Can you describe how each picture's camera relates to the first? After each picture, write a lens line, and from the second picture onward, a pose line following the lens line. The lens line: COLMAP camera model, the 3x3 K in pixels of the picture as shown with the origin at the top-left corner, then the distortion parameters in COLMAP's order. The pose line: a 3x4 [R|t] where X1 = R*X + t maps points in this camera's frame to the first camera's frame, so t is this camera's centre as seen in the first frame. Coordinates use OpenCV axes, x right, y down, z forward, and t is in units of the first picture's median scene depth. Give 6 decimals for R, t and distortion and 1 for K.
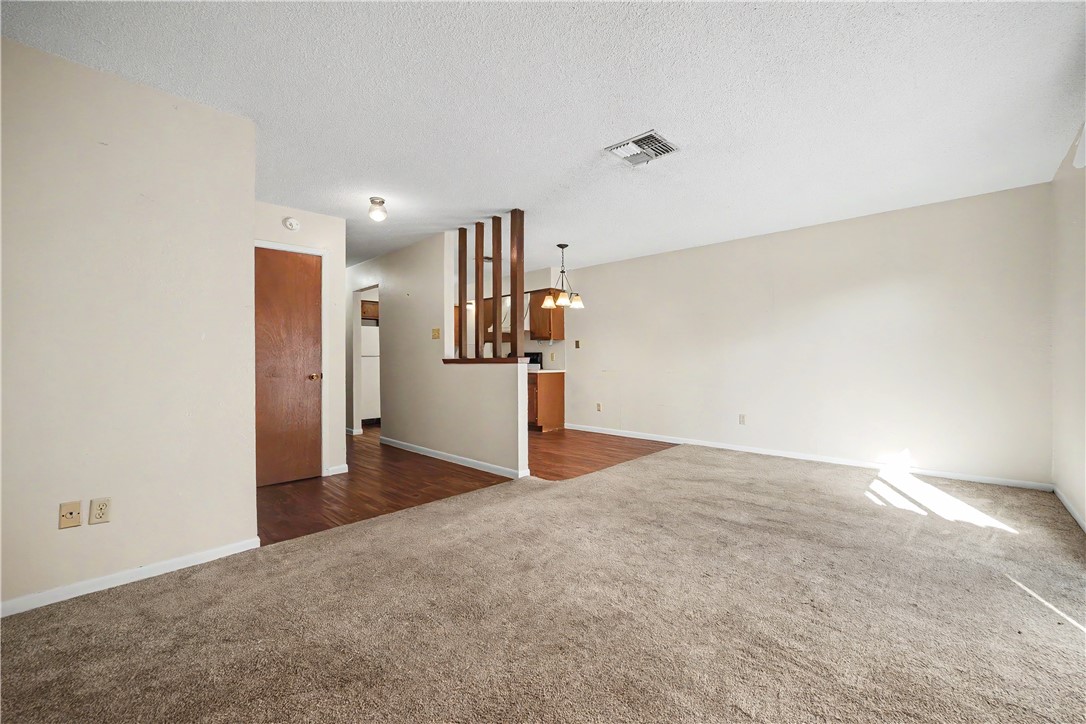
lens RADIAL K [[438.1, 0, 545.1], [0, 438.1, 361.8], [0, 0, 1]] dist [-0.016073, 0.001643]
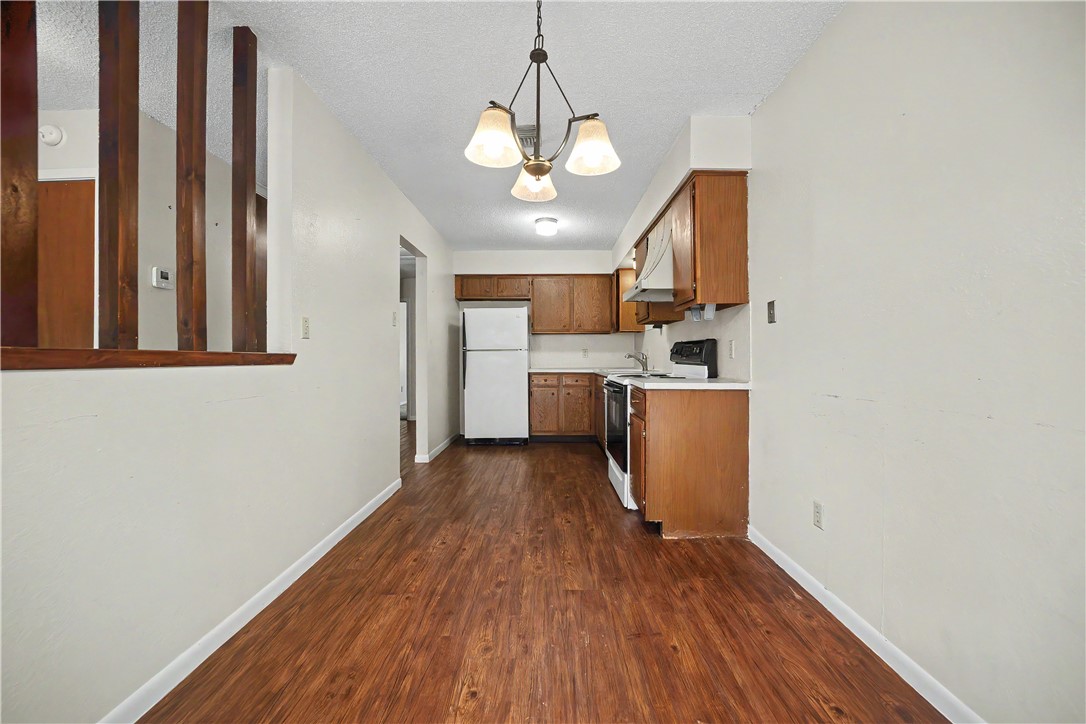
lens RADIAL K [[438.1, 0, 543.2], [0, 438.1, 359.4], [0, 0, 1]] dist [-0.016073, 0.001643]
pose [[0.681219, 0.008107, -0.732035, 0.329553], [-0.006312, 0.999967, 0.005200, -0.004820], [0.732052, 0.001078, 0.681248, 1.028697]]
